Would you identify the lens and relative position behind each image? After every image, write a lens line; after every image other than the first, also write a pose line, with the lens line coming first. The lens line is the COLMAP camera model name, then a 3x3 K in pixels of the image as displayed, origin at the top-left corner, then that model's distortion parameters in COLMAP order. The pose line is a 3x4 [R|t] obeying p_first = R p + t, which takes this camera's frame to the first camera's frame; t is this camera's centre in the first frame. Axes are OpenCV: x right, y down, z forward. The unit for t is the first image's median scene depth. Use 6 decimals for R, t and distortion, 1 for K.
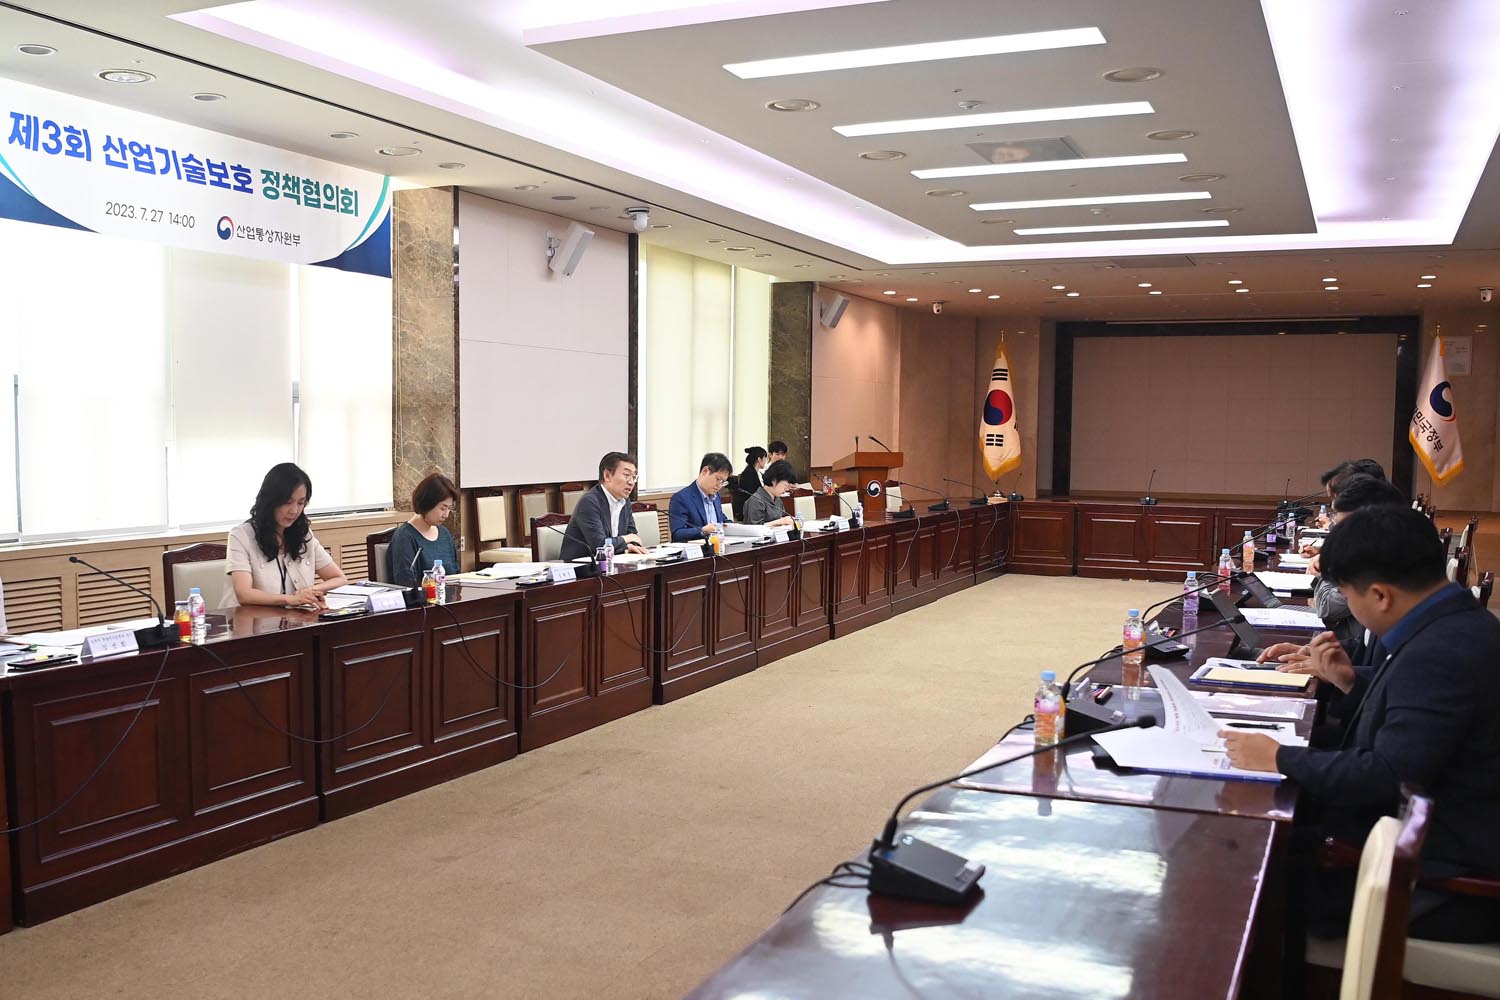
lens RADIAL K [[1403.8, 0, 750.0], [0, 1403.8, 495.2], [0, 0, 1]] dist [-0.060804, 0.000000]
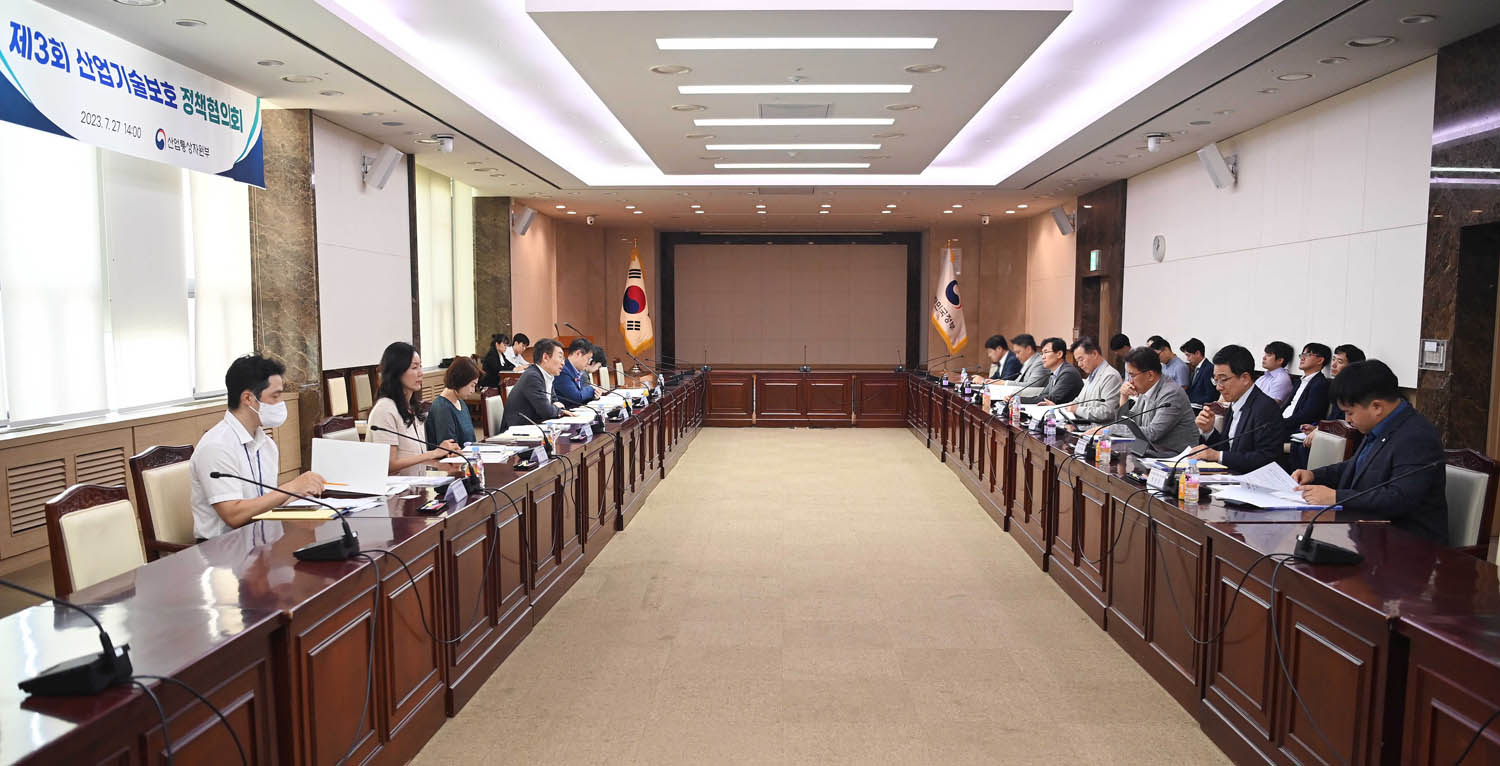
lens RADIAL K [[1160.4, 0, 750.4], [0, 1160.4, 397.2], [0, 0, 1]] dist [0.003404, -0.000887]
pose [[0.927881, -0.032588, 0.371449, -0.272476], [0.024351, 0.999343, 0.026845, -0.000384], [-0.372080, -0.015864, 0.928065, -0.035377]]
